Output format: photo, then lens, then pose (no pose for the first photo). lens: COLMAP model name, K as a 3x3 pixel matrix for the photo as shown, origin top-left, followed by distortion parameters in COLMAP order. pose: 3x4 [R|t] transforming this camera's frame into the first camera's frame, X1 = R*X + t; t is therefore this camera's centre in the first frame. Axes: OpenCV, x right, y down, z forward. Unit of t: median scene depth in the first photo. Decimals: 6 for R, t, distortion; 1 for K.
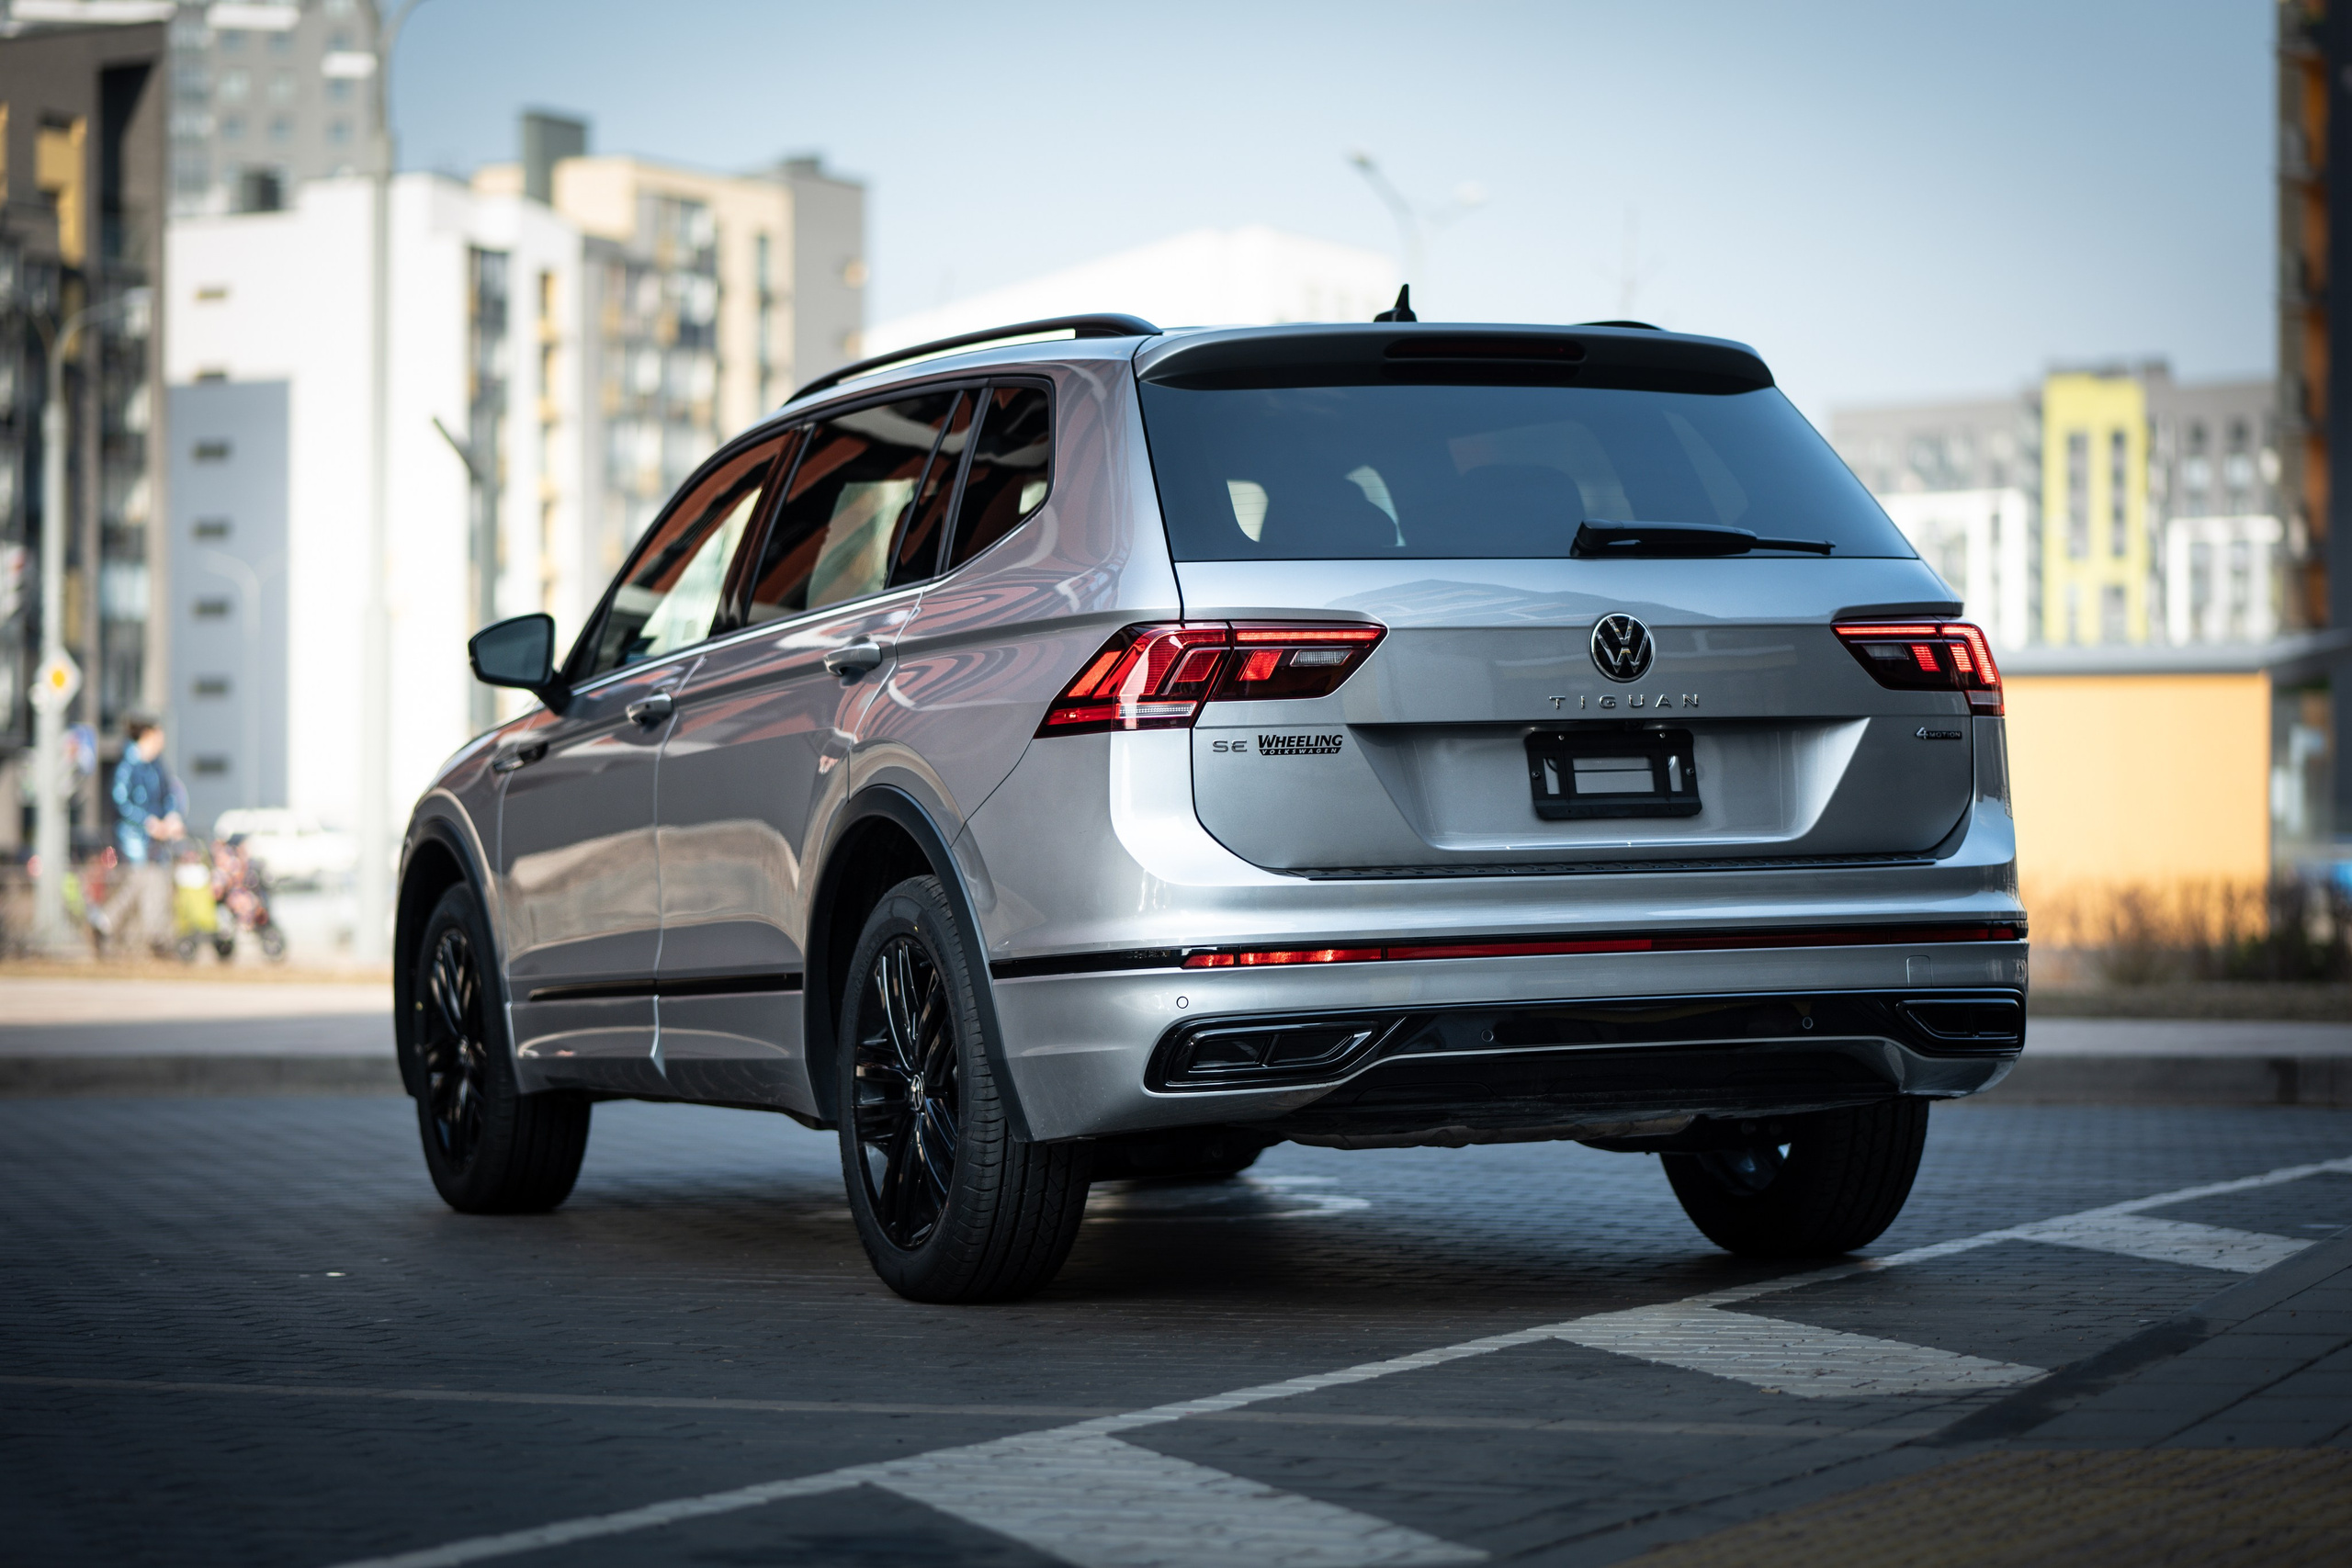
lens RADIAL K [[5682.0, 0, 1173.1], [0, 5682.0, 784.3], [0, 0, 1]] dist [-0.014134, 0.000000]
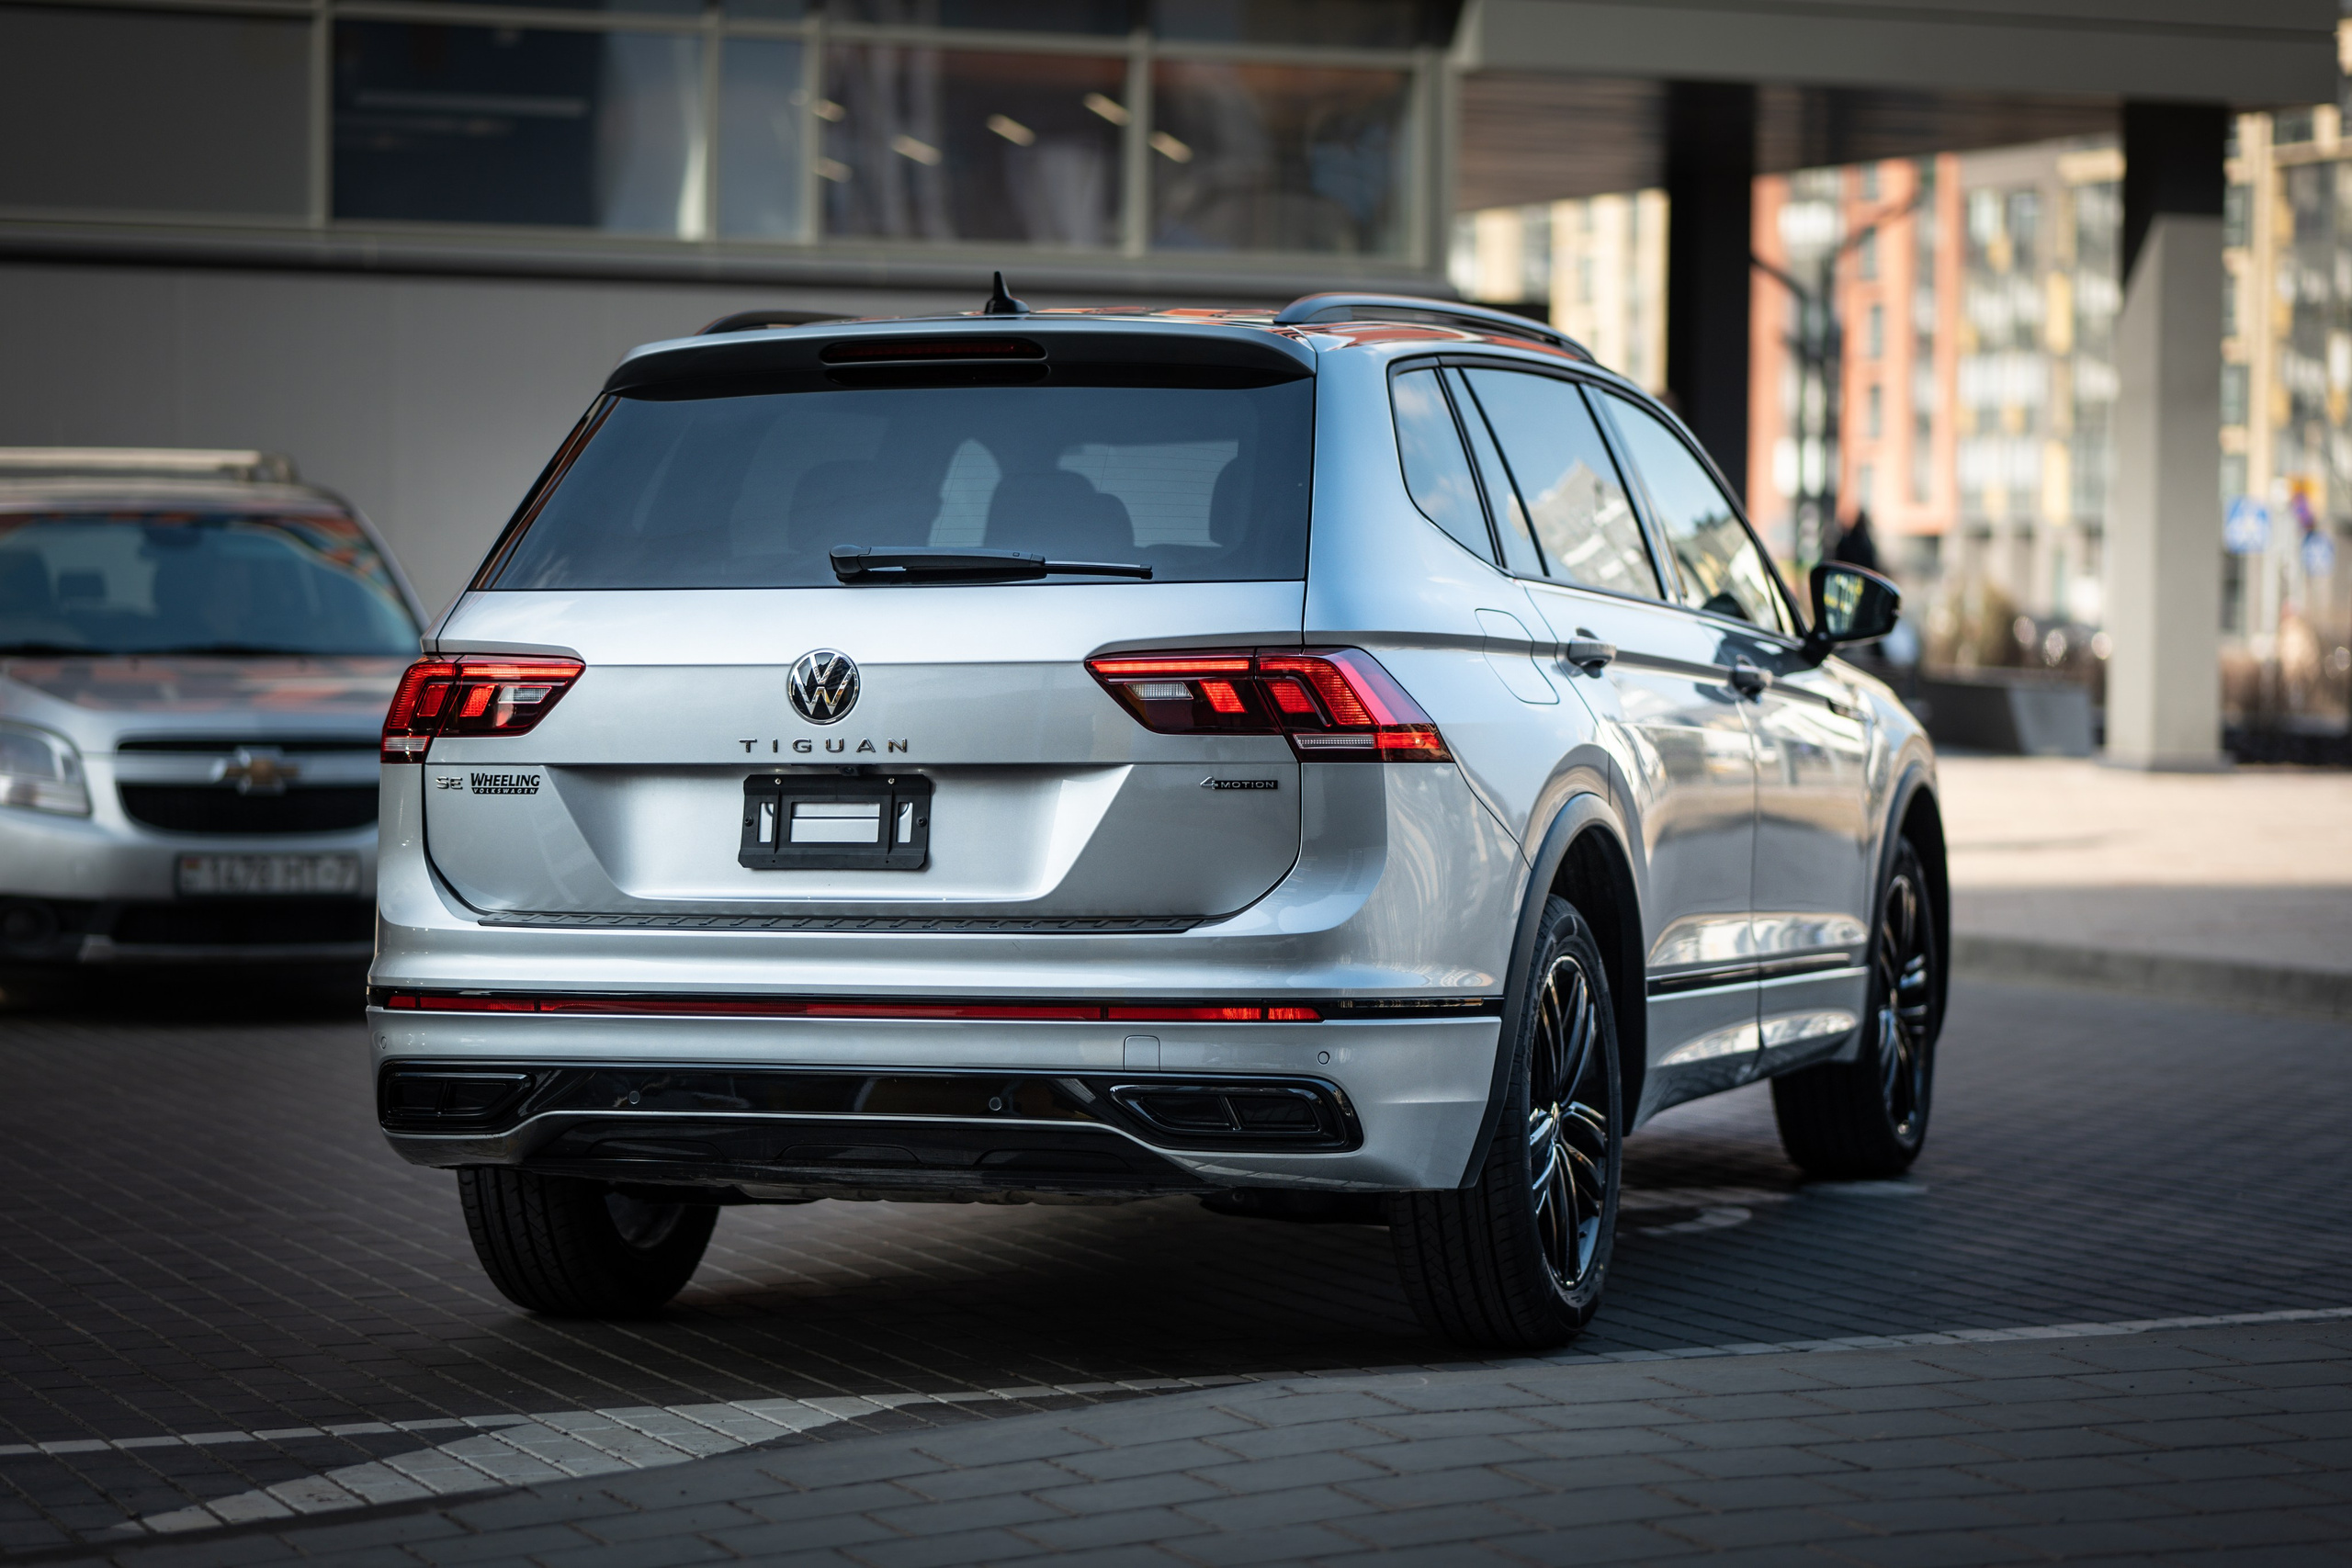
lens RADIAL K [[5682.0, 0, 1179.1], [0, 5682.0, 782.9], [0, 0, 1]] dist [-0.014134, 0.000000]
pose [[0.759833, 0.030112, -0.649421, 0.723312], [-0.006451, 0.999227, 0.038784, -0.044473], [0.650086, -0.025280, 0.759440, 0.329293]]
